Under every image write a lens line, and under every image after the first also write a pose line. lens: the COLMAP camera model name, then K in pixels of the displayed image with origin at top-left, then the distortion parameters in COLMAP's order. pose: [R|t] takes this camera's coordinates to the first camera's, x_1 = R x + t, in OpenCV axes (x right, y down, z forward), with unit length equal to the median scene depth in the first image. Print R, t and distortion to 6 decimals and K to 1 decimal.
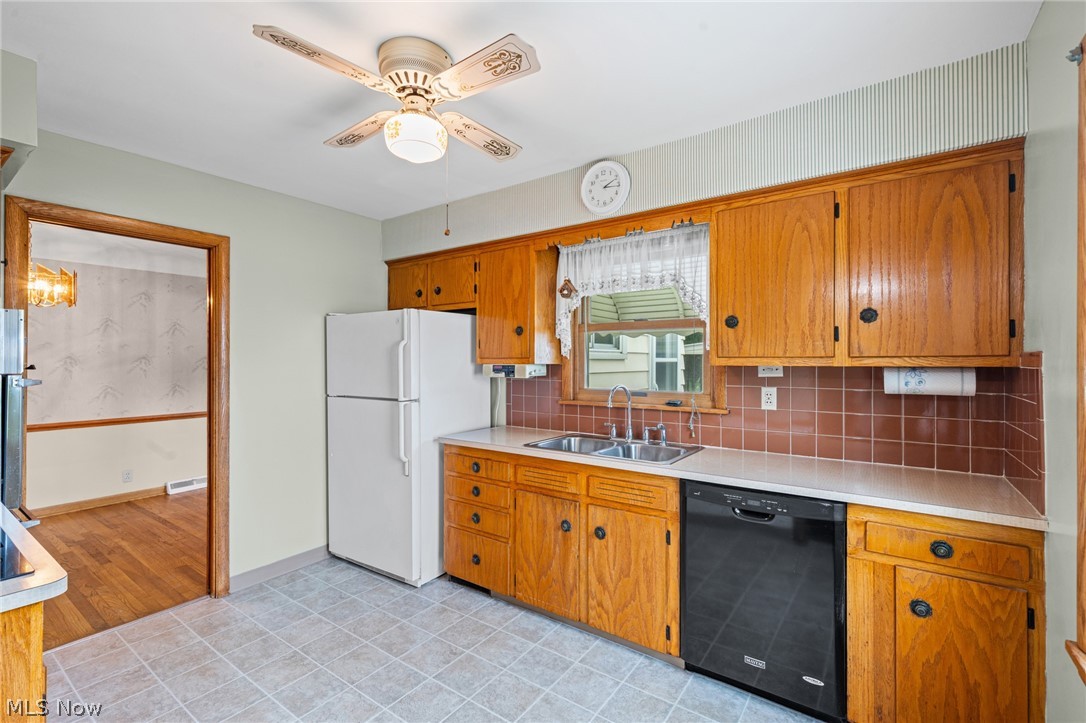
lens RADIAL K [[479.1, 0, 546.1], [0, 479.1, 359.4], [0, 0, 1]] dist [0.000527, 0.000408]
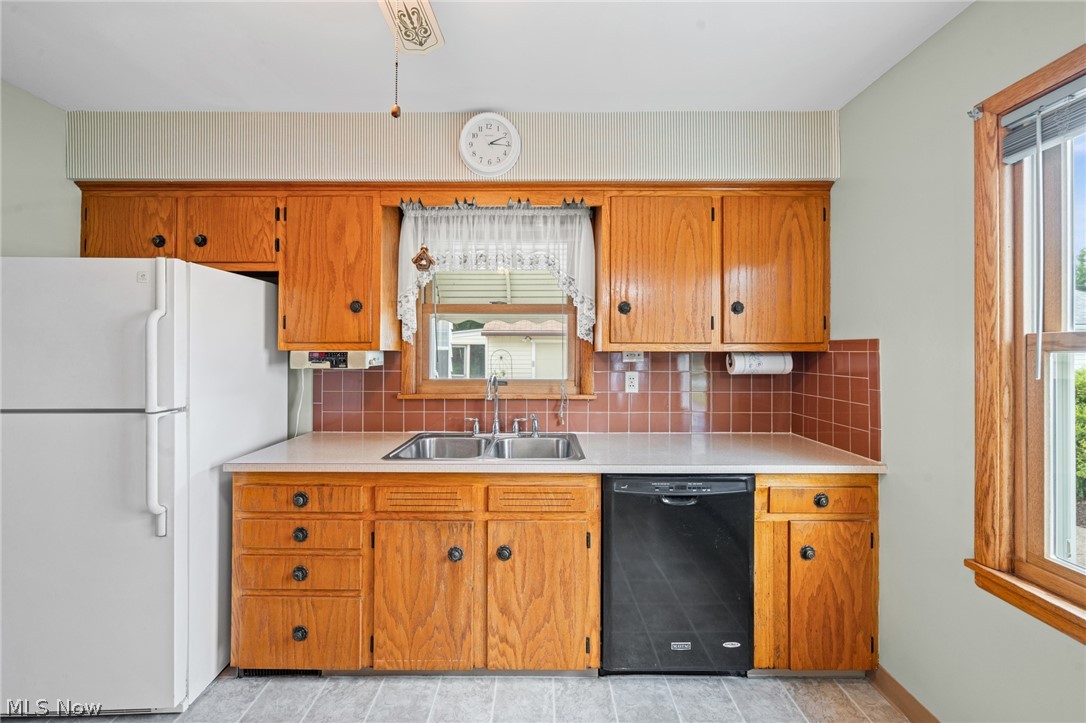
lens RADIAL K [[418.3, 0, 544.7], [0, 418.3, 347.6], [0, 0, 1]] dist [-0.003005, -0.000175]
pose [[0.815920, 0.005724, 0.578137, -0.230484], [-0.003133, 0.999980, -0.005480, 0.009368], [-0.578157, 0.002659, 0.815921, 0.337847]]
